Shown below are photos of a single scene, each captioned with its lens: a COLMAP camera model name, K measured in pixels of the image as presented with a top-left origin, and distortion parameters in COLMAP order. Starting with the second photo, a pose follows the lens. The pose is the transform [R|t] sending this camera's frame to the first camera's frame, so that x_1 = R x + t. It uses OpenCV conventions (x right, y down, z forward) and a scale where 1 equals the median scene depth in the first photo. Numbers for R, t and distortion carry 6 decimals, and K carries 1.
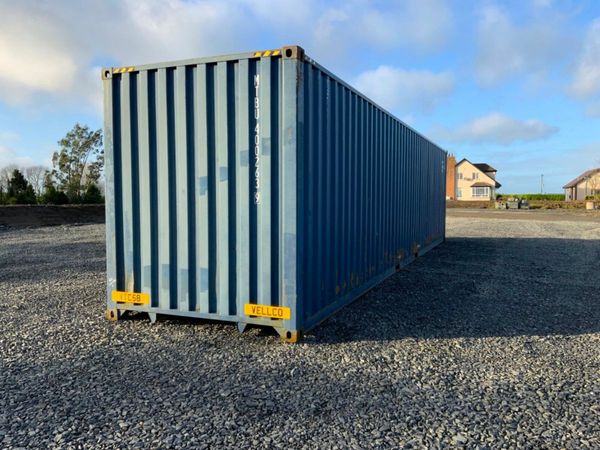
lens RADIAL K [[493.6, 0, 300.0], [0, 493.6, 225.0], [0, 0, 1]] dist [0.108946, -0.219879]
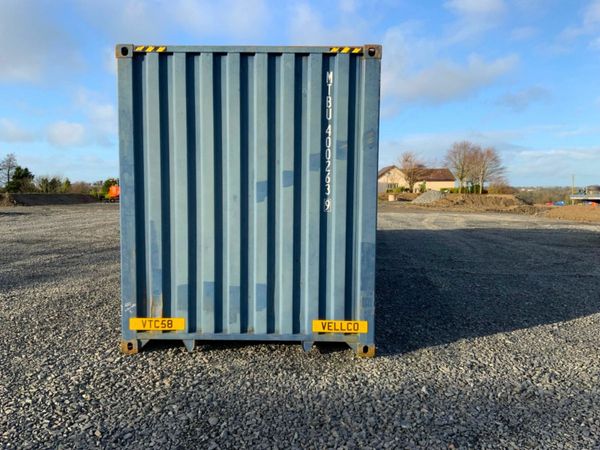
lens RADIAL K [[493.6, 0, 300.0], [0, 493.6, 225.0], [0, 0, 1]] dist [0.108946, -0.219879]
pose [[0.931490, -0.022620, 0.363062, -0.449137], [0.016456, 0.999663, 0.020064, -0.035478], [-0.363394, -0.012715, 0.931549, 0.150136]]
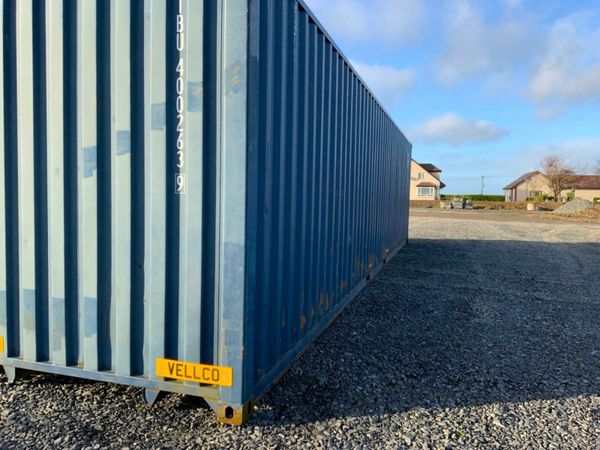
lens RADIAL K [[493.6, 0, 300.0], [0, 493.6, 225.0], [0, 0, 1]] dist [0.108946, -0.219879]
pose [[0.994234, 0.013598, 0.106363, -0.004365], [-0.014325, 0.999879, 0.006073, -0.009724], [-0.106268, -0.007561, 0.994309, 0.365165]]
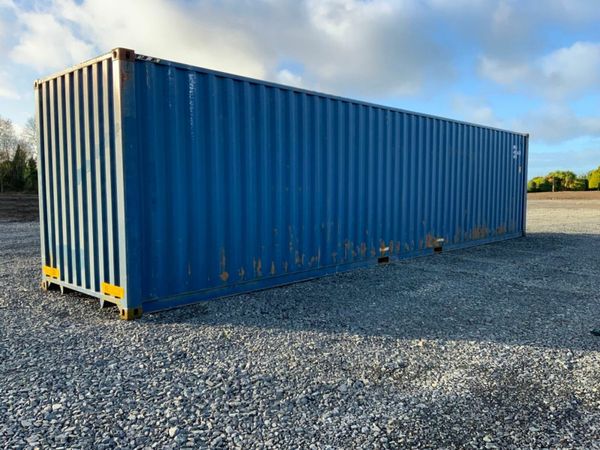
lens RADIAL K [[490.8, 0, 300.0], [0, 490.8, 225.0], [0, 0, 1]] dist [0.001860, 0.000302]
pose [[0.939384, 0.020538, -0.342251, 0.660571], [-0.015341, 0.999722, 0.017886, 0.004669], [0.342524, -0.011552, 0.939438, 0.115703]]
